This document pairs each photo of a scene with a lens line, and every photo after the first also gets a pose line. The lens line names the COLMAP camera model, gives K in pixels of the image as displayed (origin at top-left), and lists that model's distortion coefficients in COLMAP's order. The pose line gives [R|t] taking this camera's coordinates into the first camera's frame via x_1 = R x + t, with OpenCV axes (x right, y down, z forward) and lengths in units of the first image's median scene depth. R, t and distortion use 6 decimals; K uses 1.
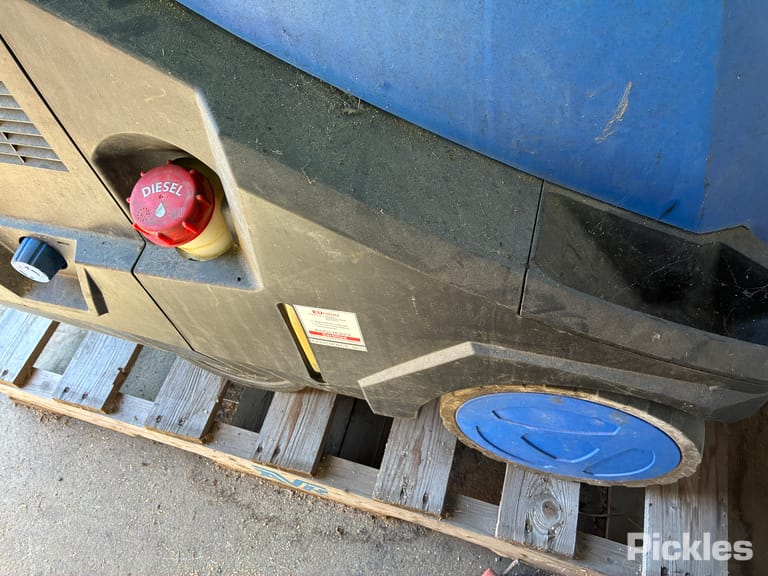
lens RADIAL K [[590.2, 0, 388.6], [0, 590.2, 286.8], [0, 0, 1]] dist [0.035380, -0.064314]
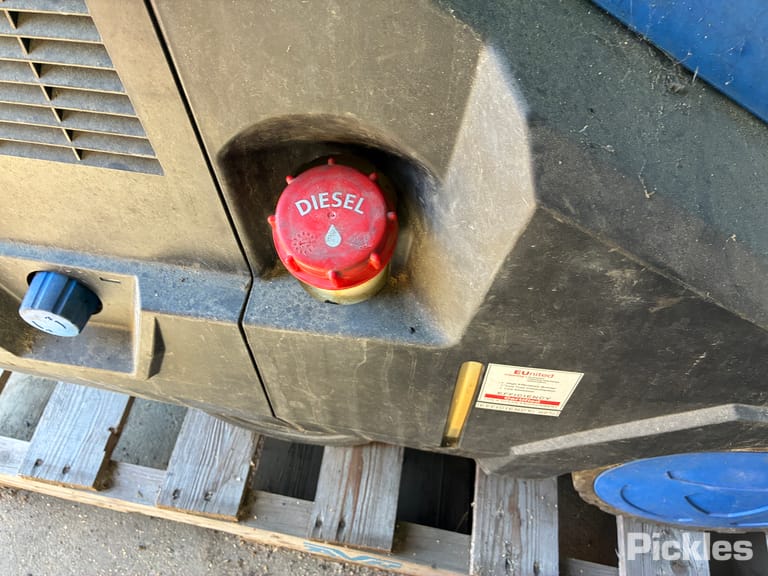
lens RADIAL K [[590.2, 0, 385.7], [0, 590.2, 285.5], [0, 0, 1]] dist [0.035380, -0.064314]
pose [[0.984111, -0.028914, 0.175182, -0.323566], [0.028383, 0.999582, 0.005536, -0.056155], [-0.175269, -0.000476, 0.984520, 0.258439]]
